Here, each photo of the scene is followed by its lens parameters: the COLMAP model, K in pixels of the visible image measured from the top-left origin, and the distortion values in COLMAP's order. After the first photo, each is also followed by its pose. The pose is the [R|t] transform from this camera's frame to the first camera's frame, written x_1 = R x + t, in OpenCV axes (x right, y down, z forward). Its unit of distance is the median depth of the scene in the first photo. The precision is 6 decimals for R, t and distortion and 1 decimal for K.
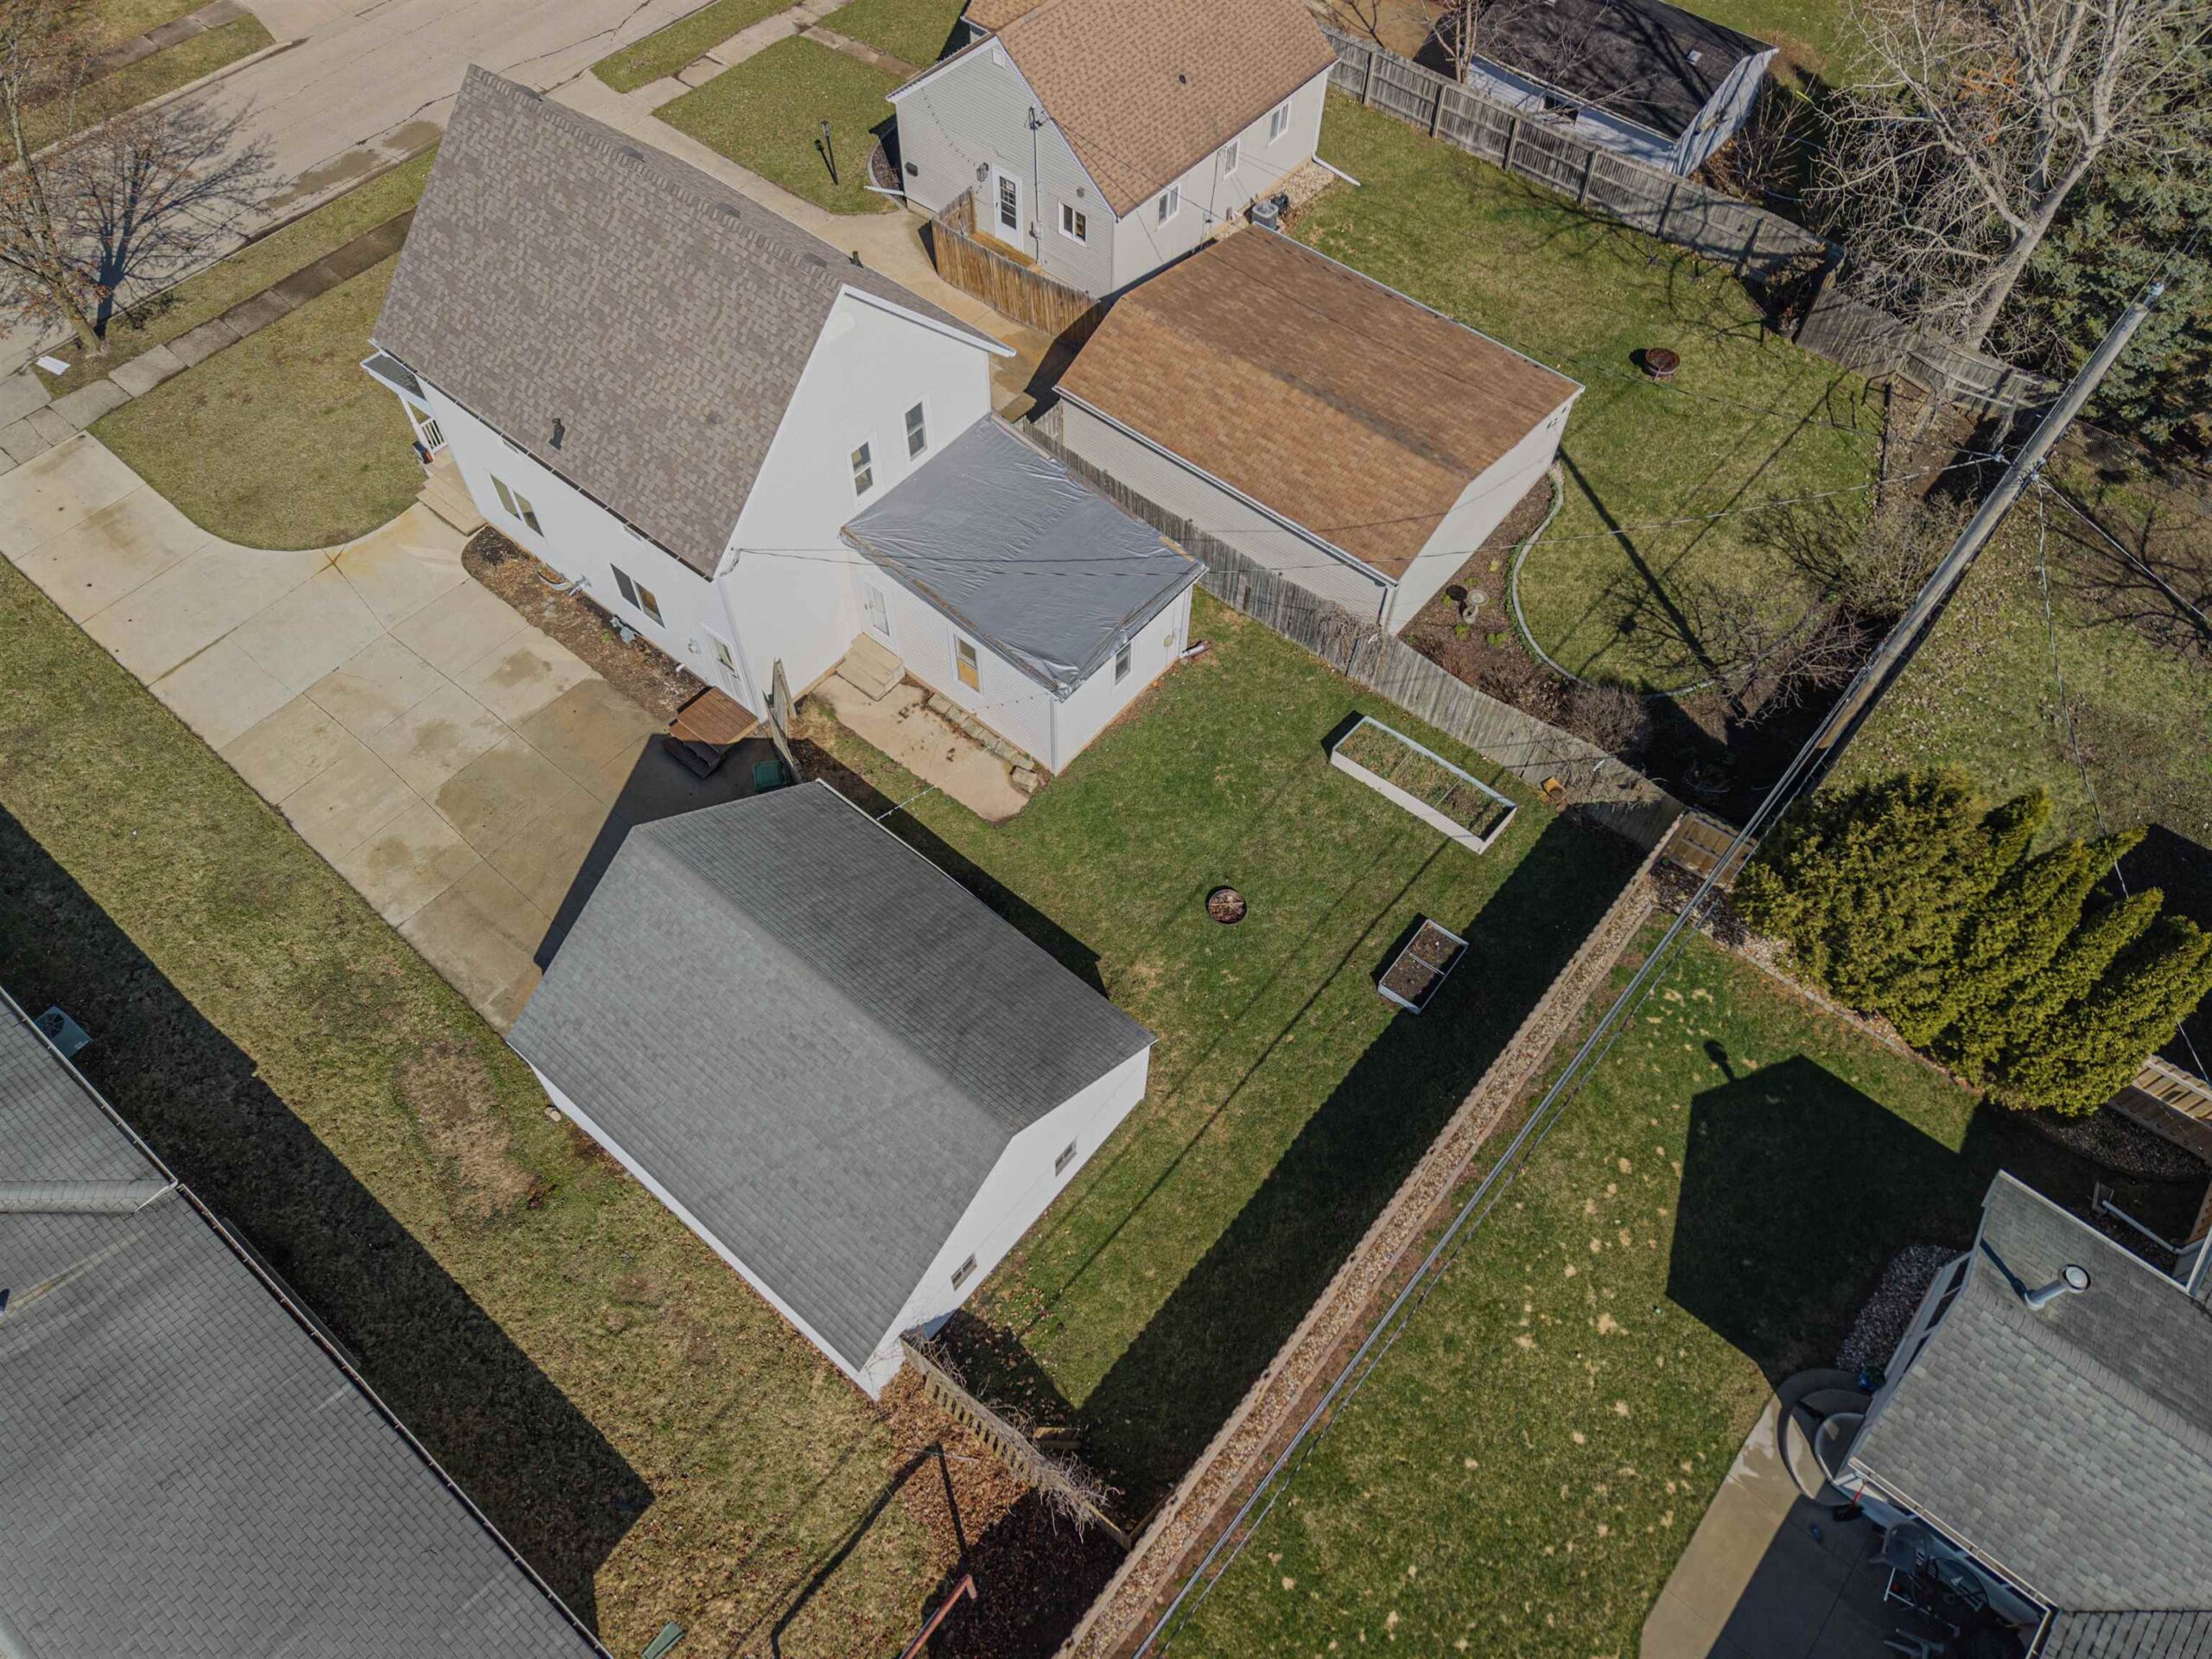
lens RADIAL K [[1468.9, 0, 1107.3], [0, 1468.9, 837.3], [0, 0, 1]] dist [0.041228, -0.047524]
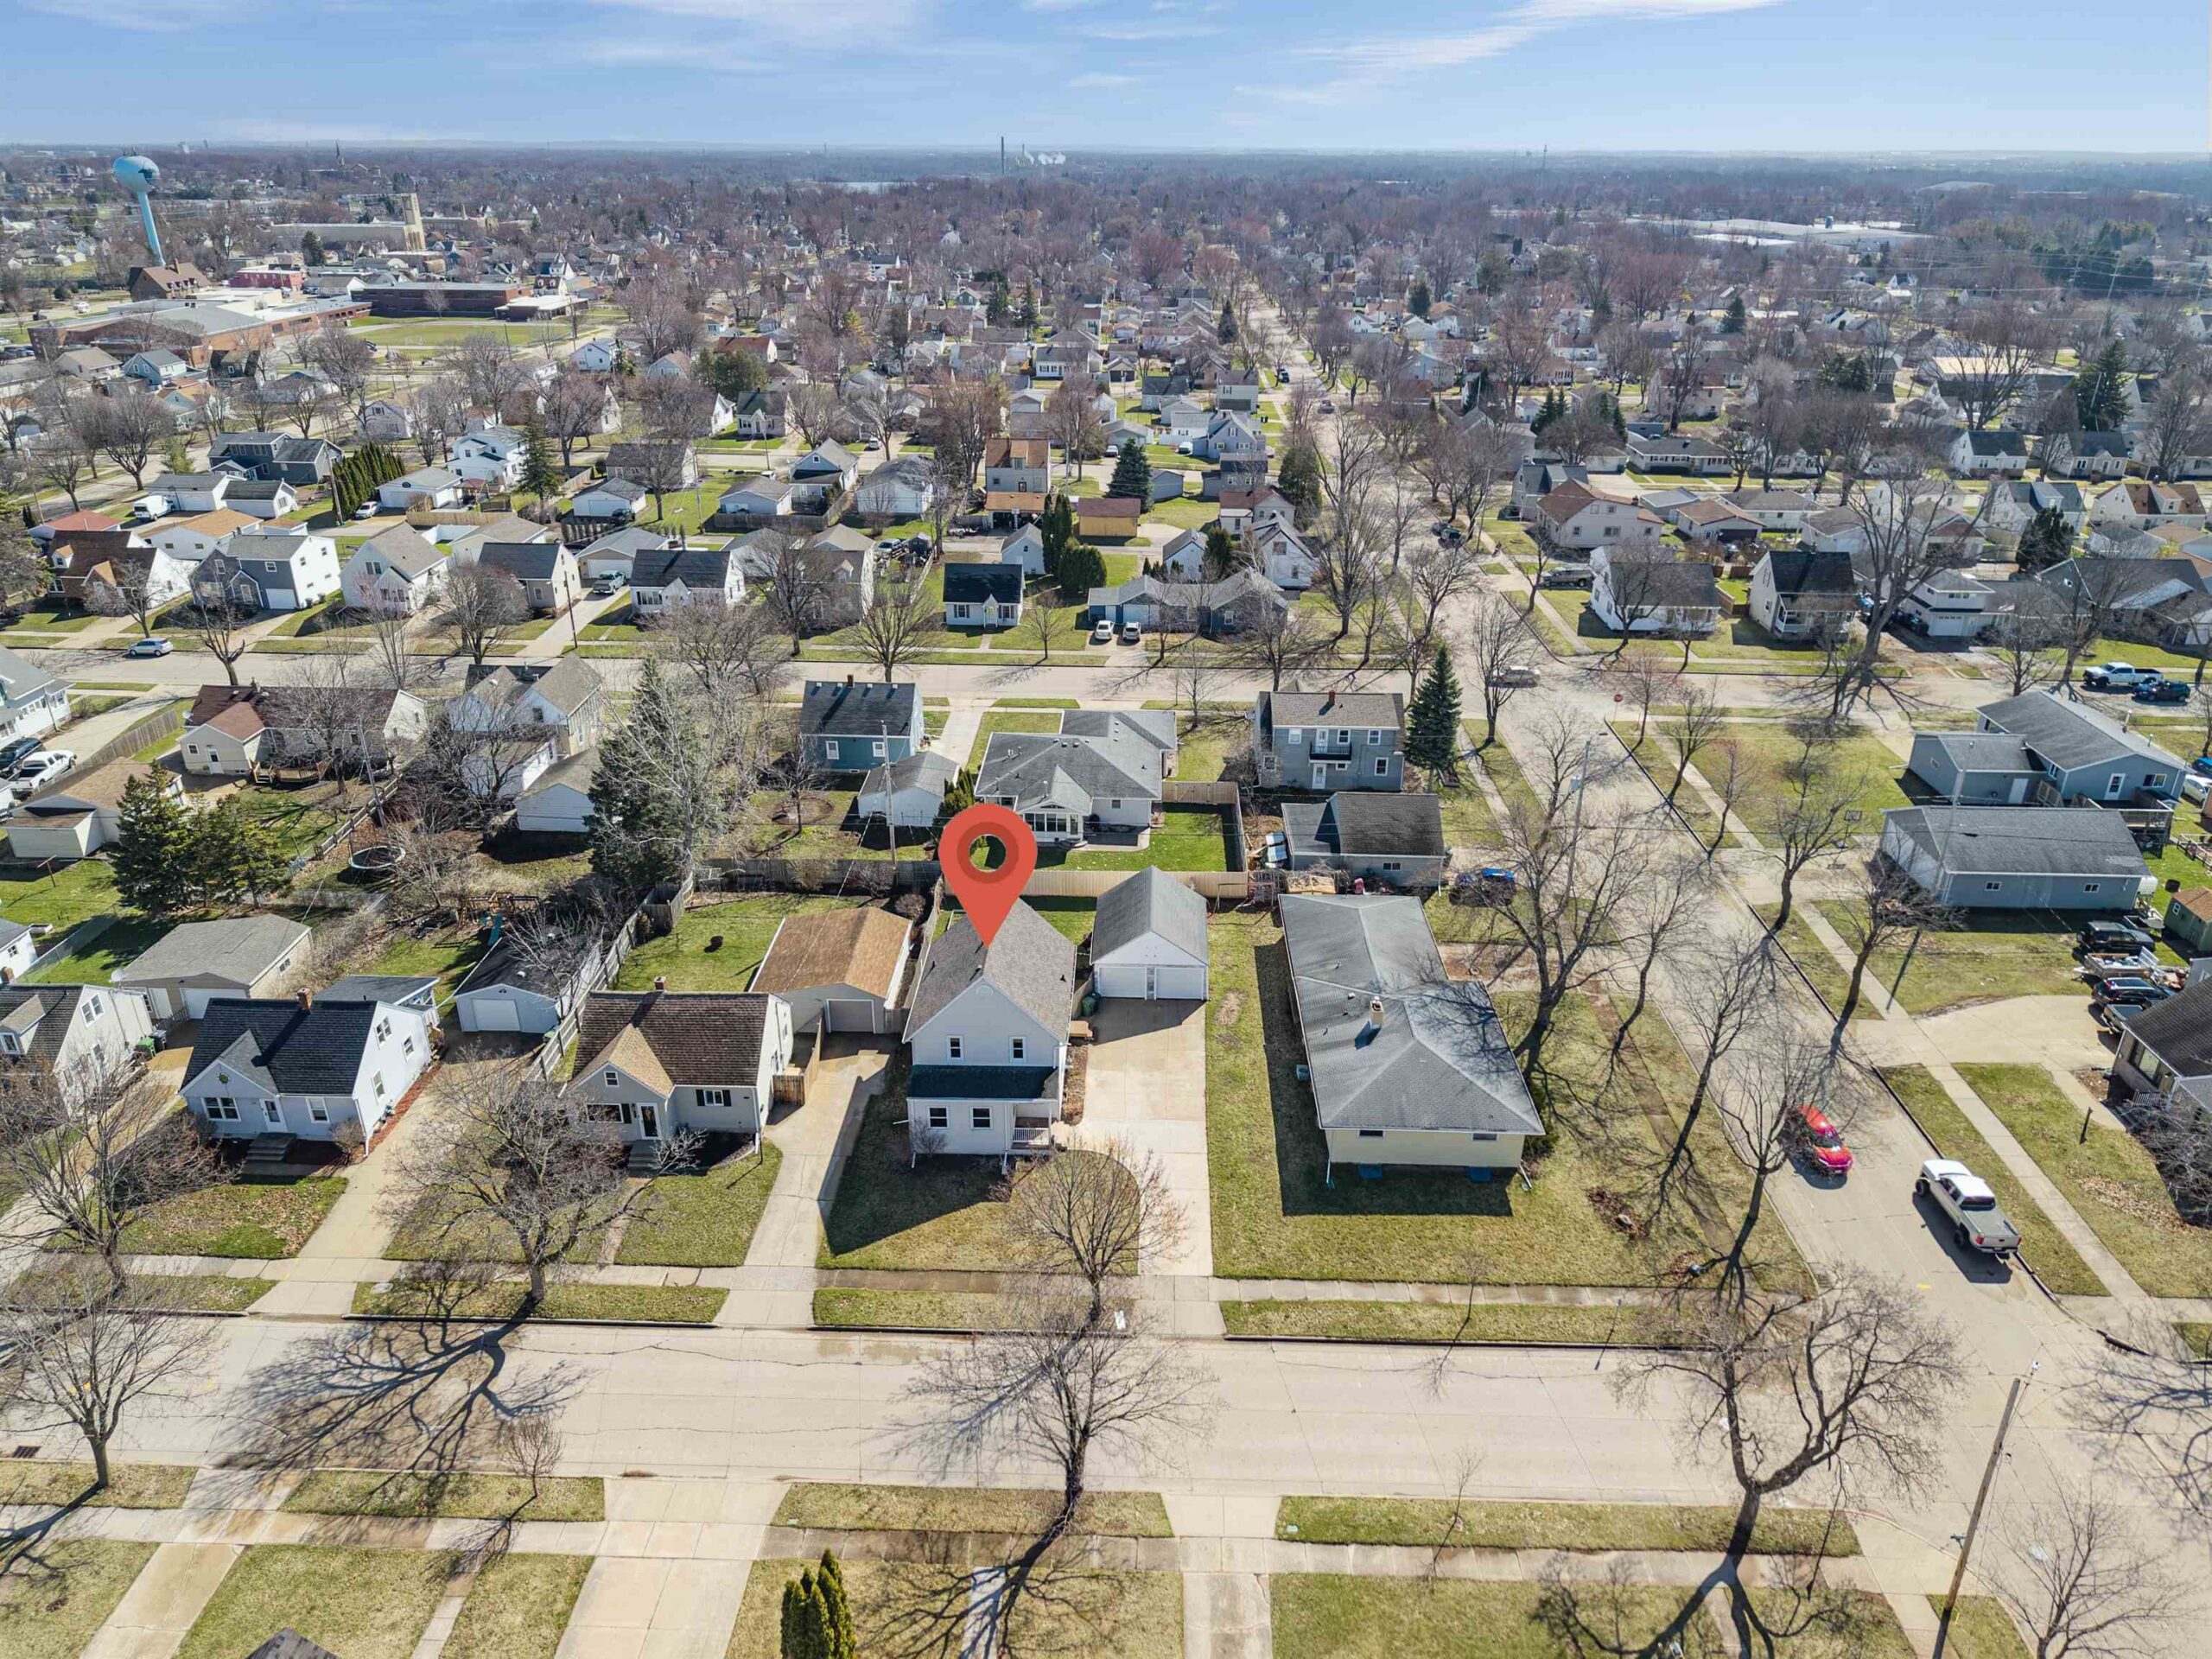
lens RADIAL K [[1457.0, 0, 1106.0], [0, 1457.0, 829.5], [0, 0, 1]] dist [0.064041, -0.108246]
pose [[-0.613577, -0.351858, 0.706908, -2.023120], [0.653801, 0.275635, 0.704677, -1.999247], [-0.442795, 0.894551, 0.060922, 0.469825]]
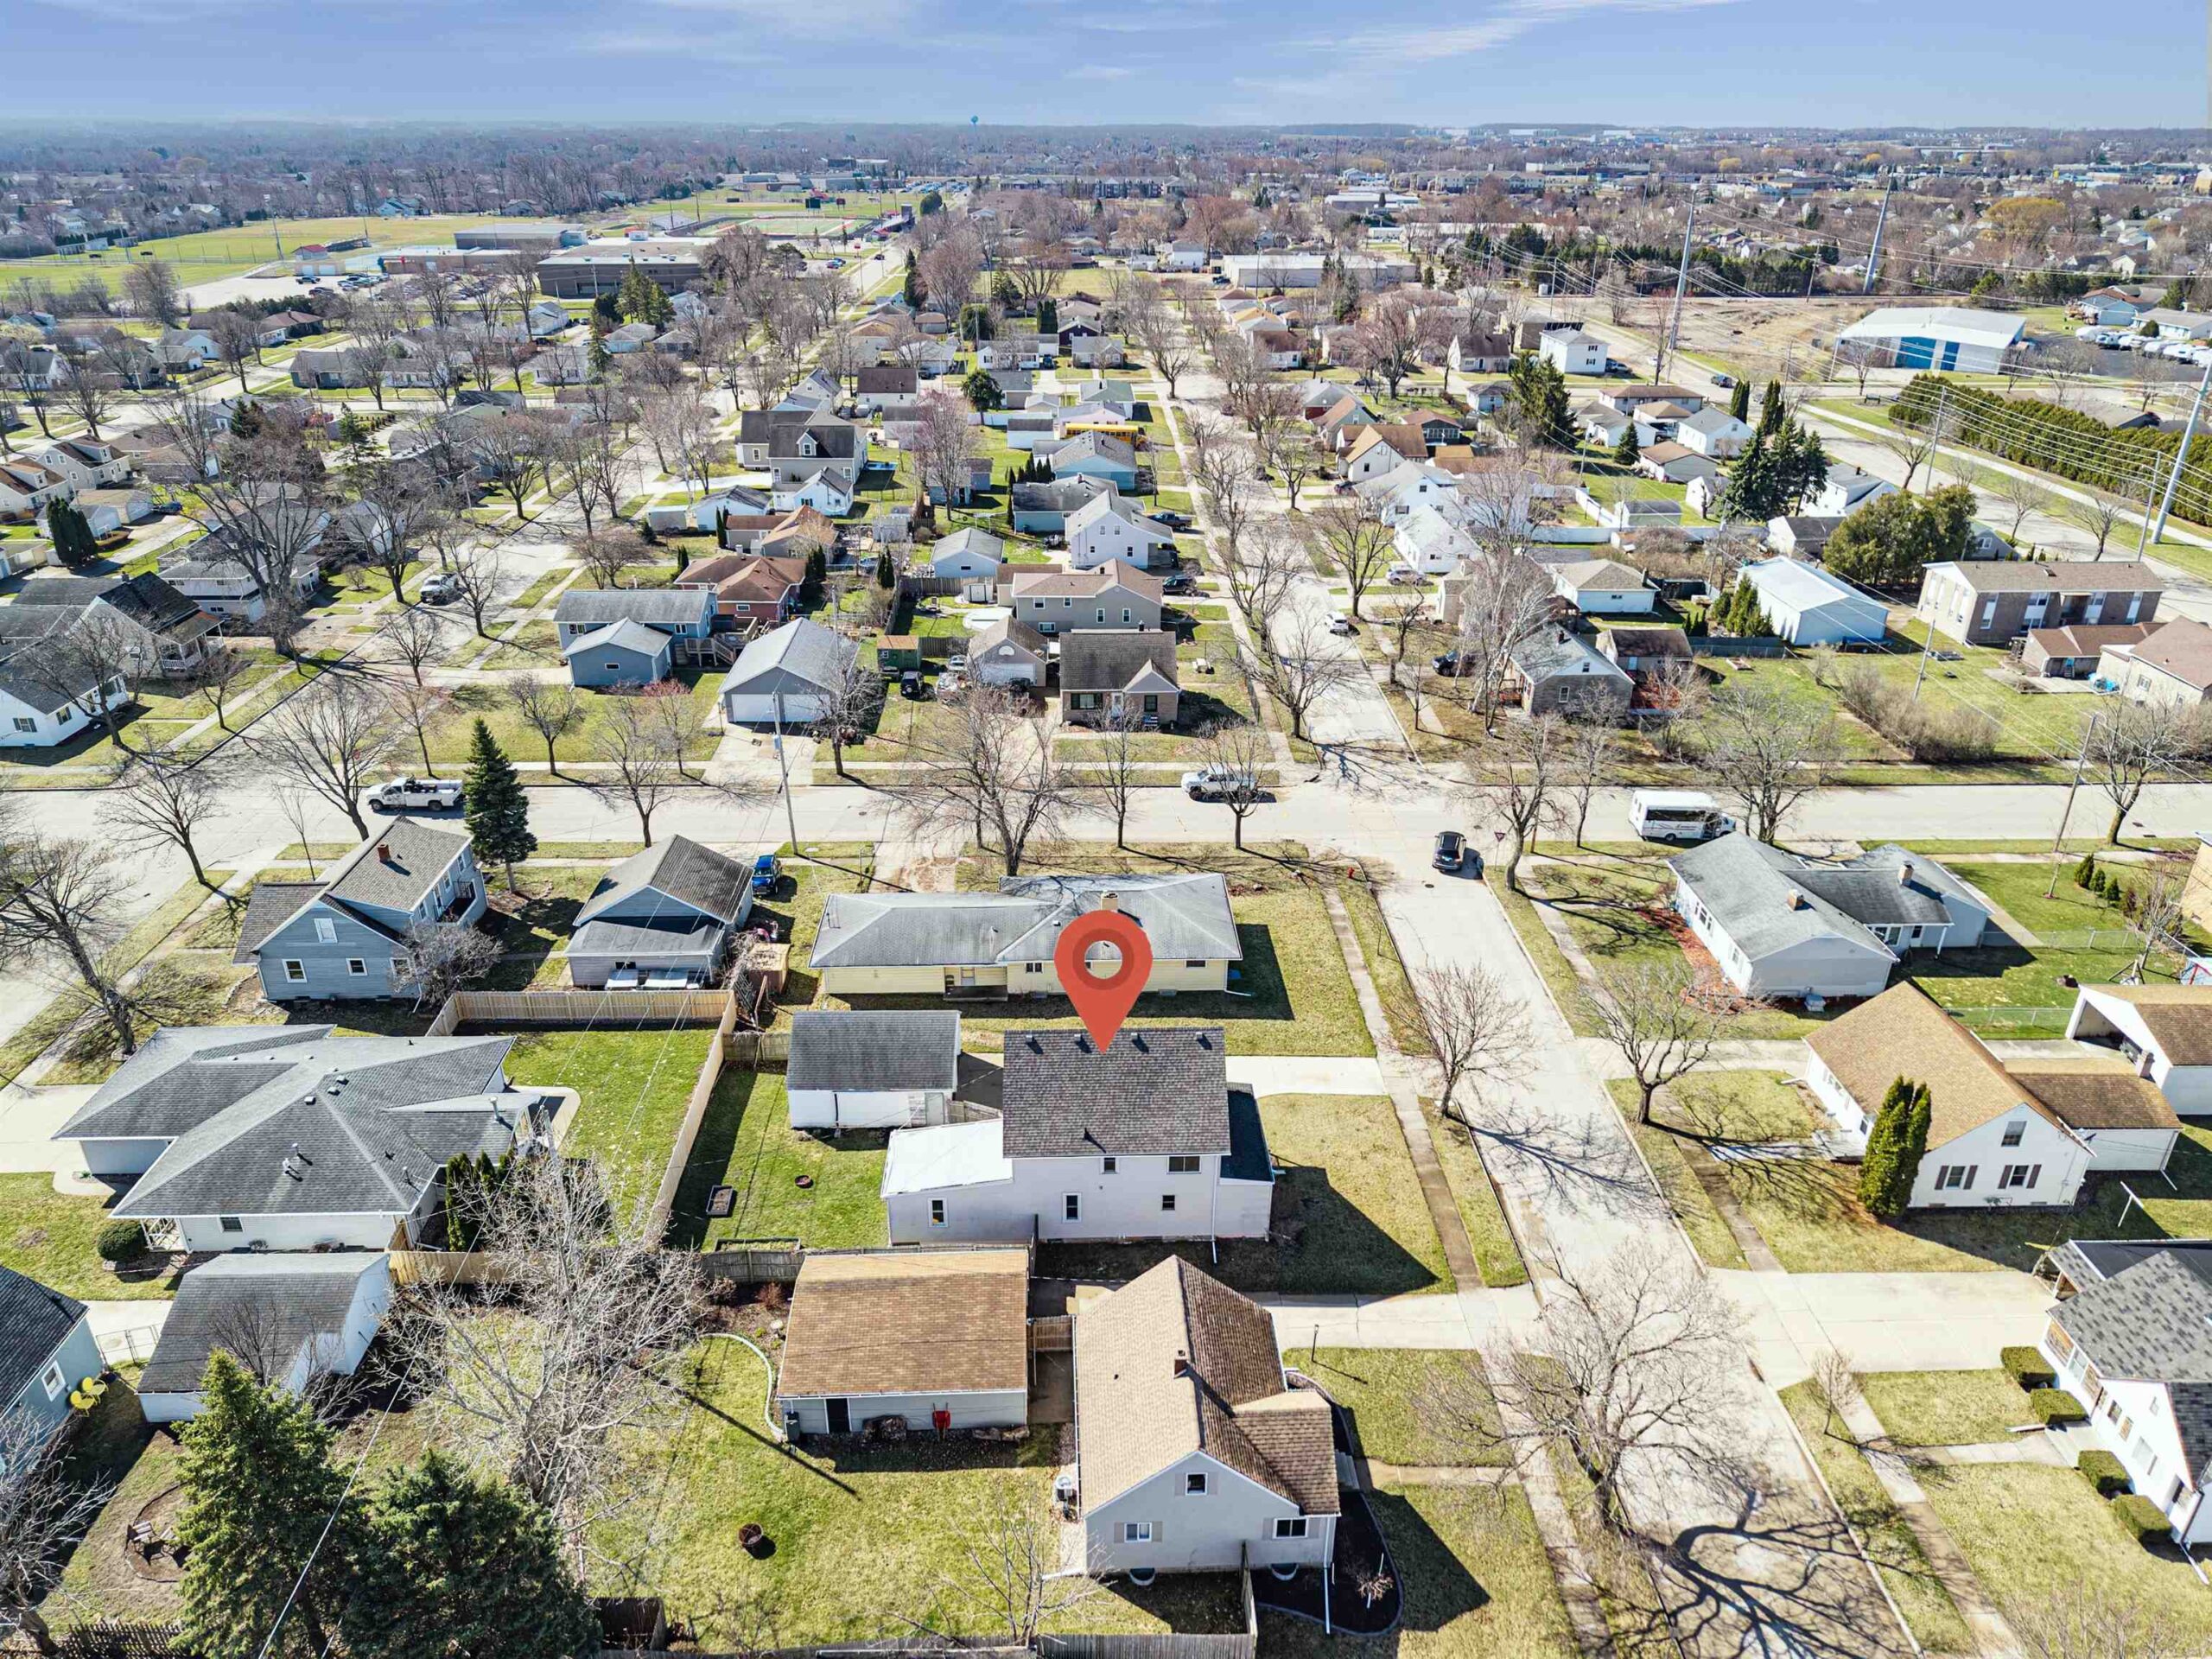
lens RADIAL K [[1473.8, 0, 1106.0], [0, 1473.8, 829.5], [0, 0, 1]] dist [0.053703, -0.079771]
pose [[-0.750412, 0.263736, -0.606073, 0.951384], [-0.565352, 0.218935, 0.795264, -2.119667], [0.342431, 0.939420, -0.015188, 0.603514]]
